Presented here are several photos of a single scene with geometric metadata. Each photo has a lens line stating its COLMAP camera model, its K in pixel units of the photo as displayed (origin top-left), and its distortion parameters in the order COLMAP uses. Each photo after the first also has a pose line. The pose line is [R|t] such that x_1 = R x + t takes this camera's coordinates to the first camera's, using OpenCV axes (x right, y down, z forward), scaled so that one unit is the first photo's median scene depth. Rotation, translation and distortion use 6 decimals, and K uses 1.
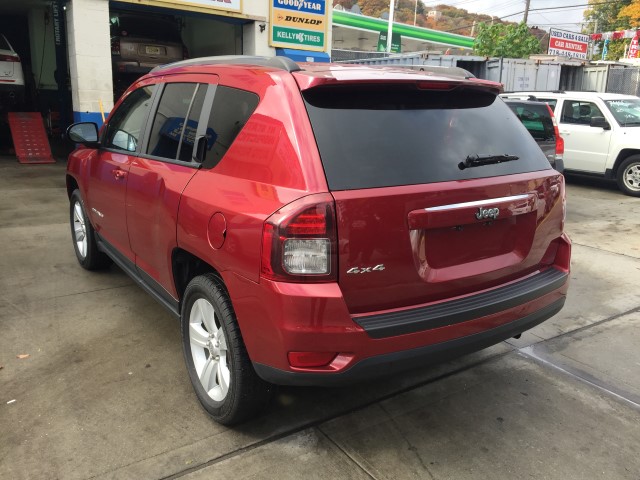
lens RADIAL K [[550.2, 0, 320.0], [0, 550.2, 240.0], [0, 0, 1]] dist [0.082229, -0.118346]
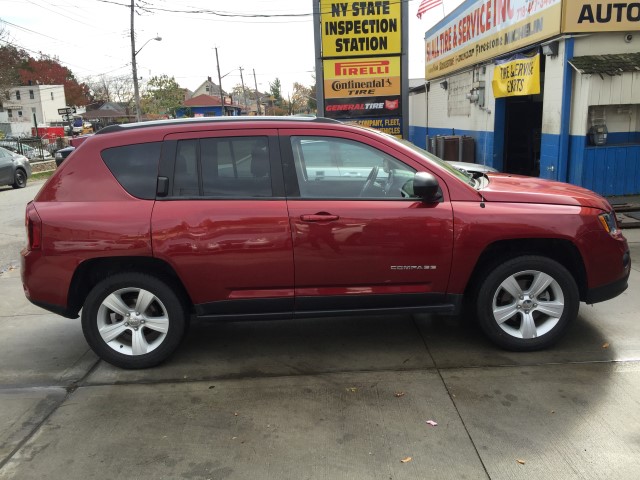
lens RADIAL K [[550.2, 0, 320.0], [0, 550.2, 240.0], [0, 0, 1]] dist [0.082229, -0.118346]
pose [[-0.562779, 0.165854, -0.809798, 0.897265], [-0.179387, 0.931812, 0.315511, -0.464361], [0.806908, 0.322830, -0.494652, 1.776617]]
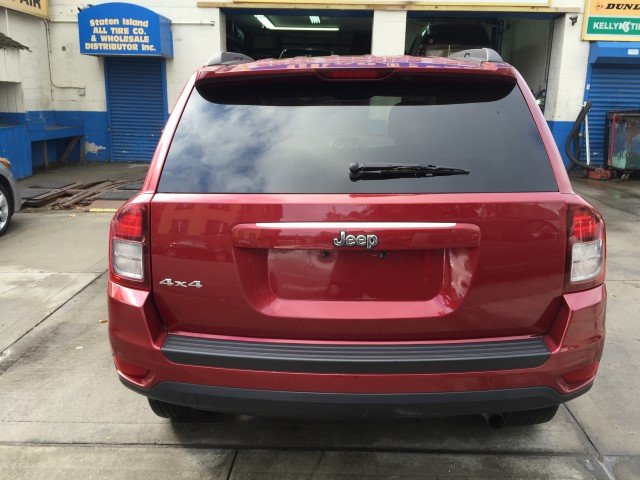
lens RADIAL K [[550.2, 0, 320.0], [0, 550.2, 240.0], [0, 0, 1]] dist [0.082229, -0.118346]
pose [[0.804873, 0.123238, -0.580510, 0.444952], [-0.129784, 0.991074, 0.030452, -0.041586], [0.579081, 0.050831, 0.813684, 0.231846]]
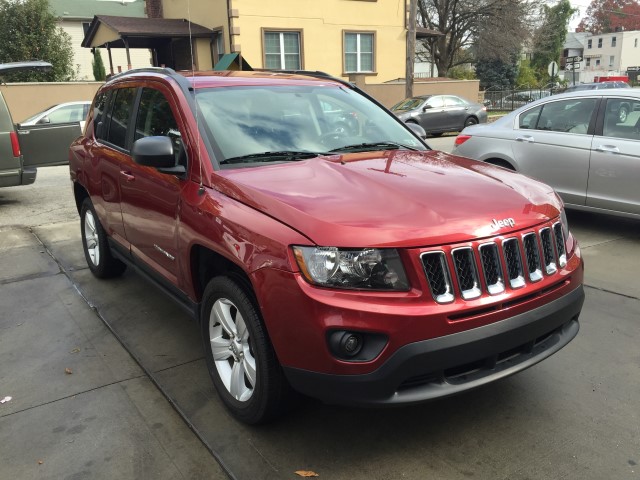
lens RADIAL K [[550.2, 0, 320.0], [0, 550.2, 240.0], [0, 0, 1]] dist [0.082229, -0.118346]
pose [[-0.999997, -0.002562, -0.000655, -0.280454], [-0.002557, 0.873526, 0.486770, -0.559453], [-0.000675, 0.486770, -0.873530, 2.170327]]
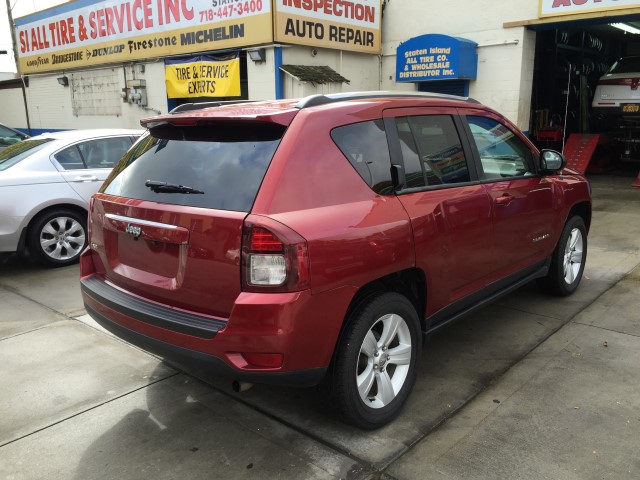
lens RADIAL K [[550.2, 0, 320.0], [0, 550.2, 240.0], [0, 0, 1]] dist [0.082229, -0.118346]
pose [[0.226350, 0.182875, -0.956725, 0.969593], [-0.215230, 0.967329, 0.133981, -0.172108], [0.949969, 0.175589, 0.258315, 0.683478]]
